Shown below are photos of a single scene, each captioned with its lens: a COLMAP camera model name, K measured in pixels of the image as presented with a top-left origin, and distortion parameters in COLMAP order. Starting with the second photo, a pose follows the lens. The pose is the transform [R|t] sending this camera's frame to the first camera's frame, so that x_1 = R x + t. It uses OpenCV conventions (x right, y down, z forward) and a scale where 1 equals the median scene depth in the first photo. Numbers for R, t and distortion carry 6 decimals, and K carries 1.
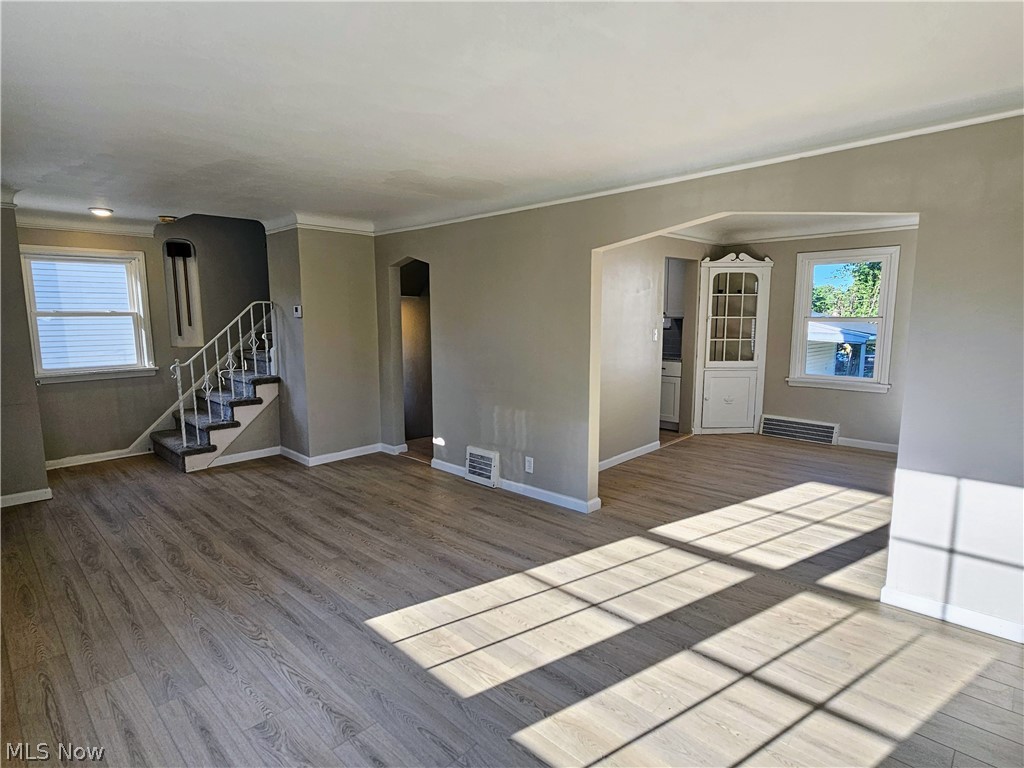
lens RADIAL K [[544.6, 0, 509.5], [0, 544.6, 384.0], [0, 0, 1]] dist [-0.002790, -0.001126]
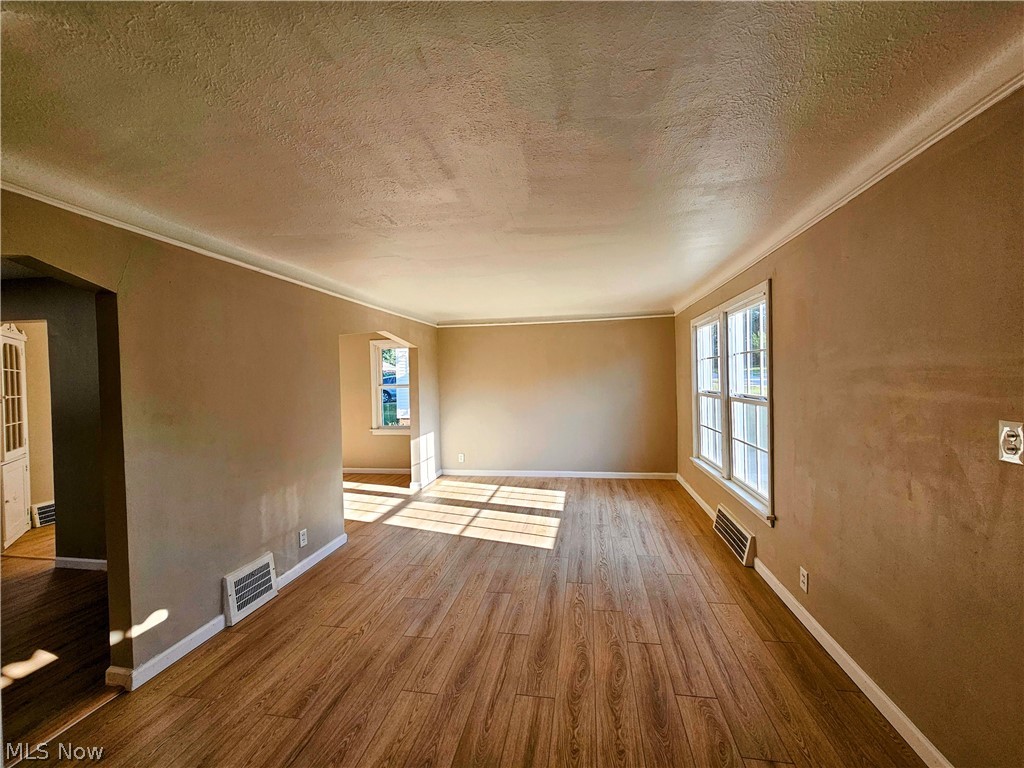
lens RADIAL K [[415.4, 0, 508.7], [0, 415.4, 380.8], [0, 0, 1]] dist [-0.000112, -0.000154]
pose [[-0.550186, 0.012100, 0.834955, -0.790345], [0.133467, 0.988315, 0.073625, -0.134992], [-0.824307, 0.151946, -0.545372, 1.059469]]
